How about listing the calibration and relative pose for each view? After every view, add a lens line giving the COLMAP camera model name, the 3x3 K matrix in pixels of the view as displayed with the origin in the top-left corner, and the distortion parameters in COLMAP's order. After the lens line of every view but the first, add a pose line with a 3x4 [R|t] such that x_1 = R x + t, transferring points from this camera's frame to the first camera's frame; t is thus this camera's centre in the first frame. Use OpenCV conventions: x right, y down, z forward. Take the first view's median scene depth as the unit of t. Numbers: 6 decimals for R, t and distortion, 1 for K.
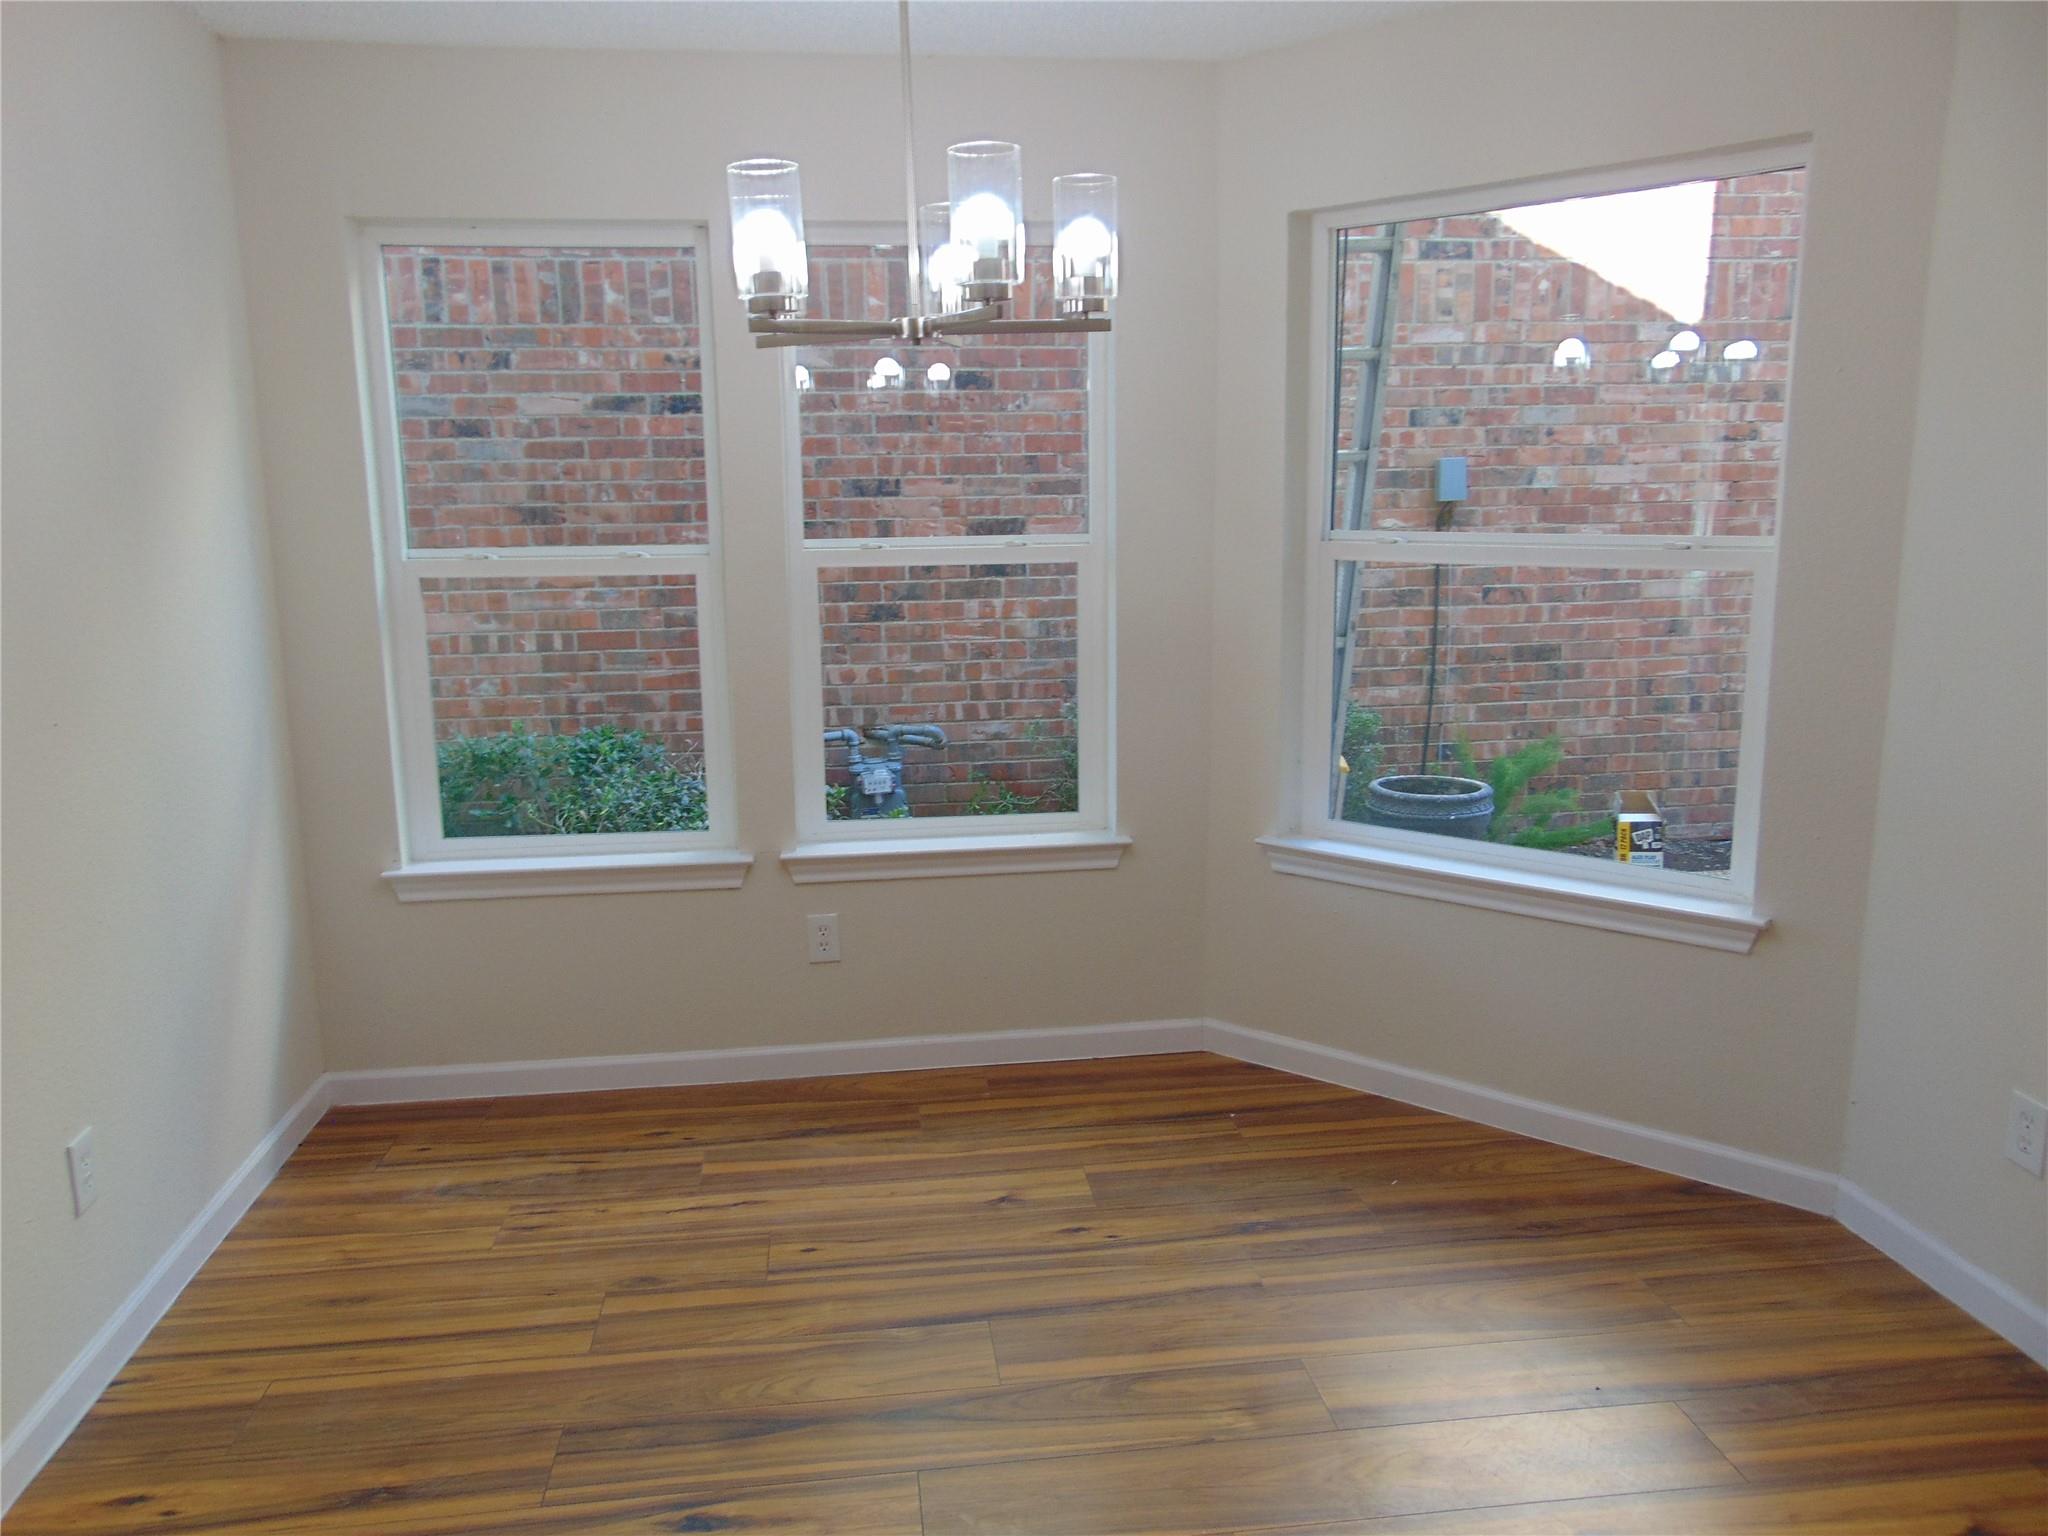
lens RADIAL K [[1536.7, 0, 1019.0], [0, 1536.7, 769.9], [0, 0, 1]] dist [-0.037013, 0.080337]
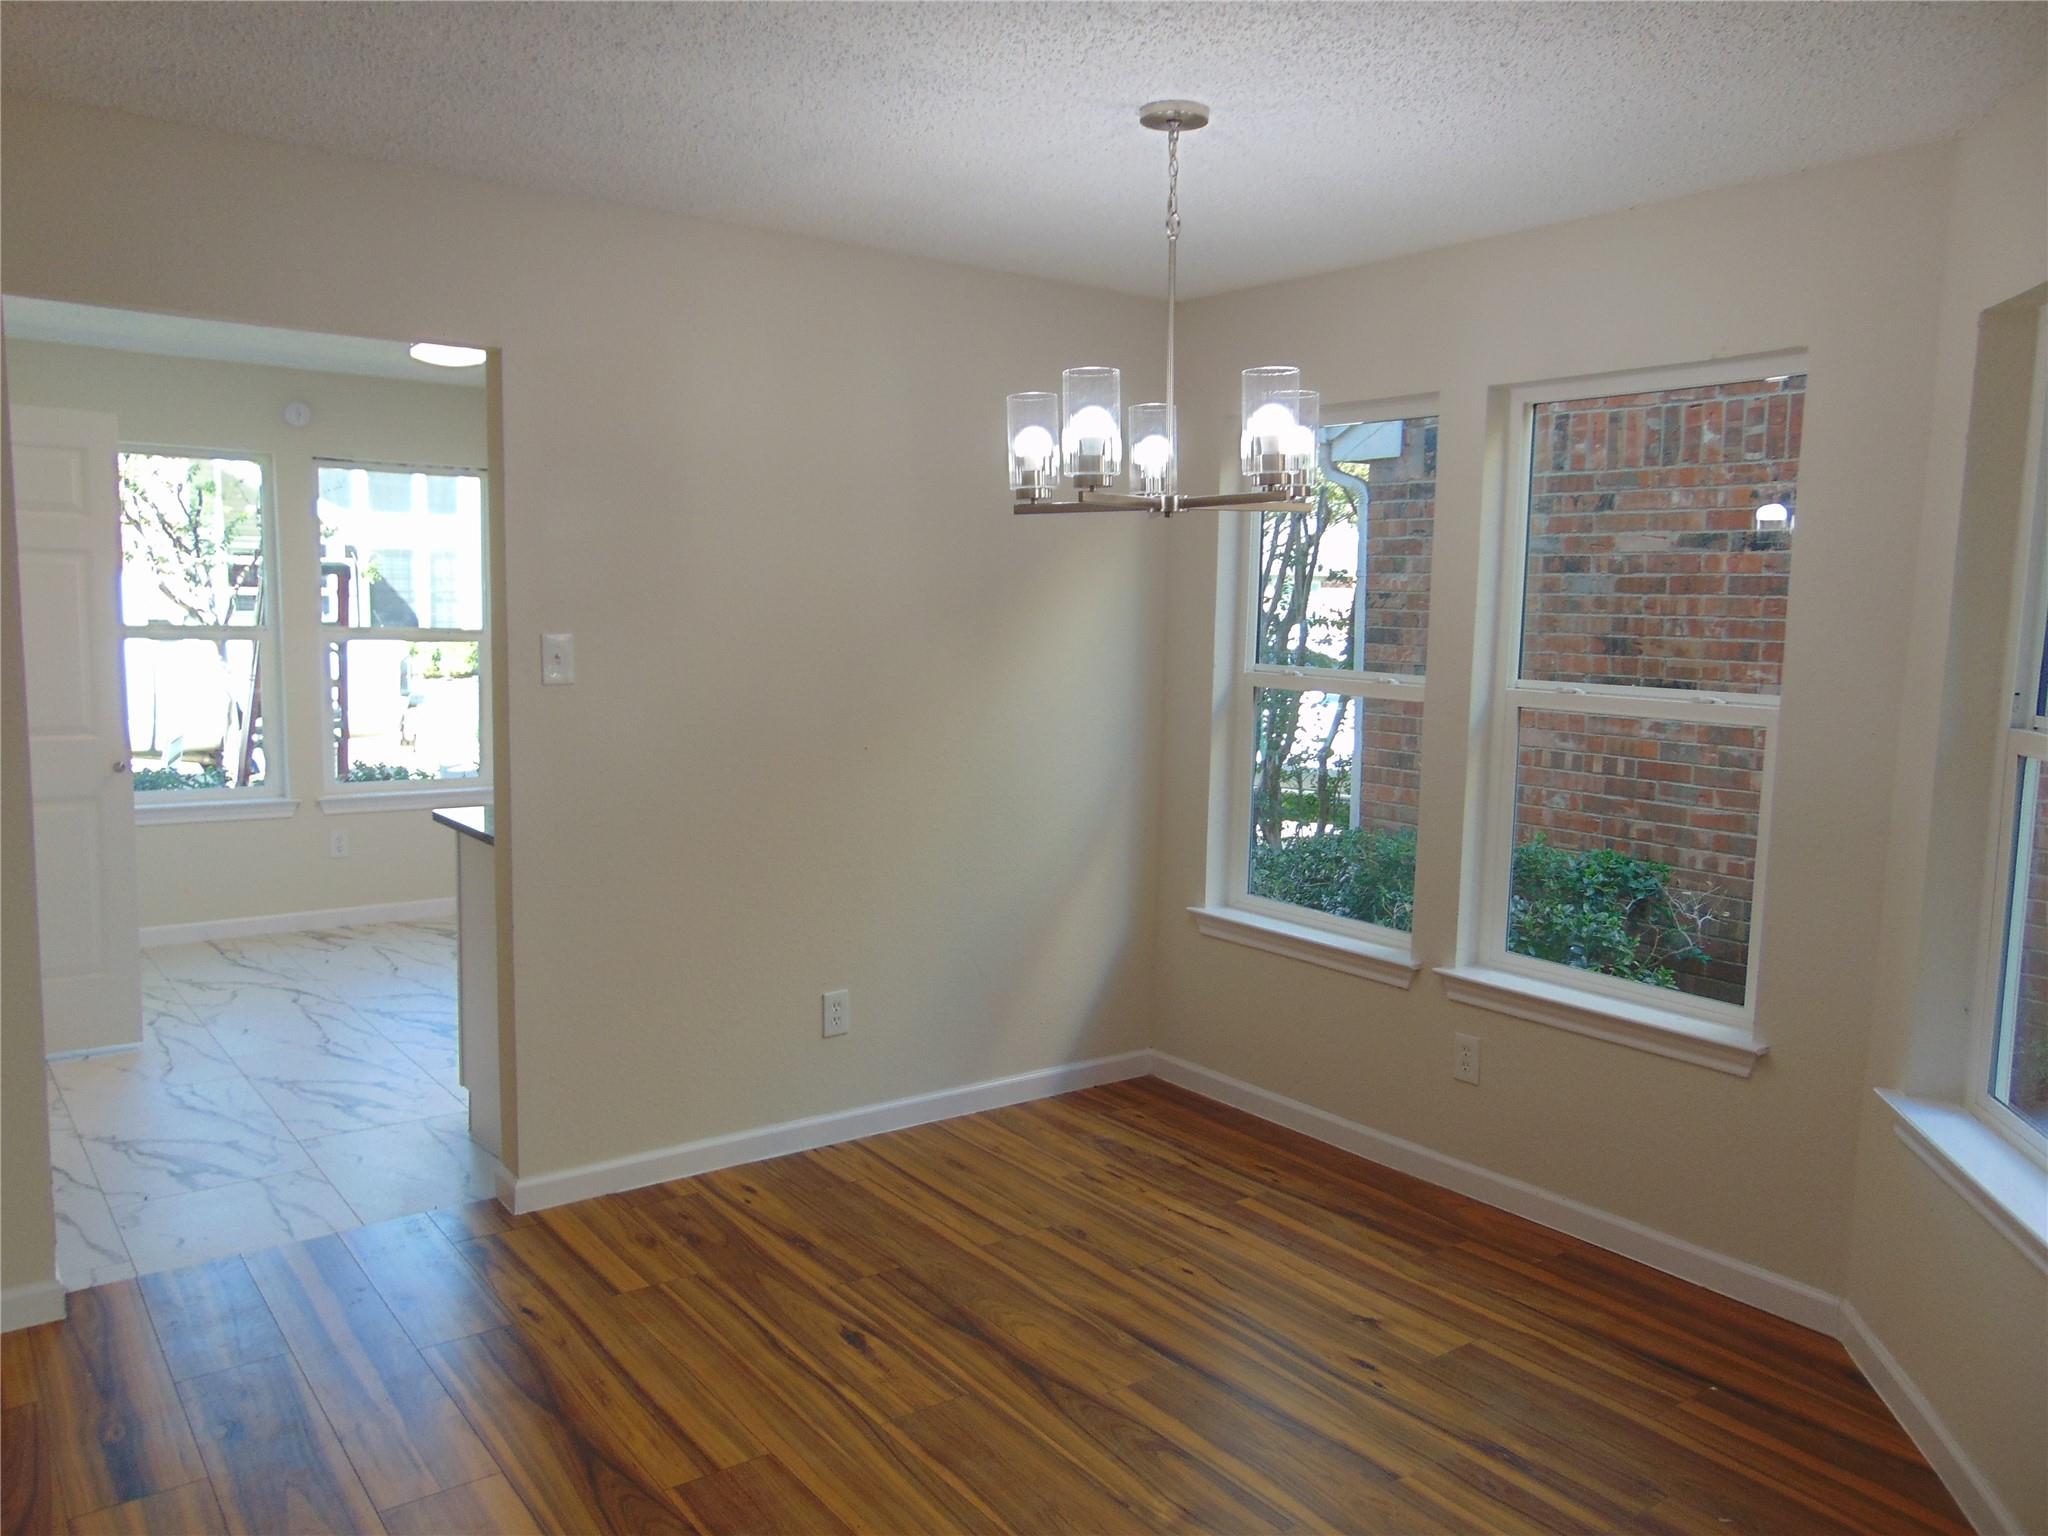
lens RADIAL K [[1536.7, 0, 1019.0], [0, 1536.7, 769.9], [0, 0, 1]] dist [-0.037013, 0.080337]
pose [[0.486141, 0.119879, -0.865619, 0.417527], [-0.183995, 0.982383, 0.032716, -0.042054], [0.854291, 0.143365, 0.499633, 0.136683]]
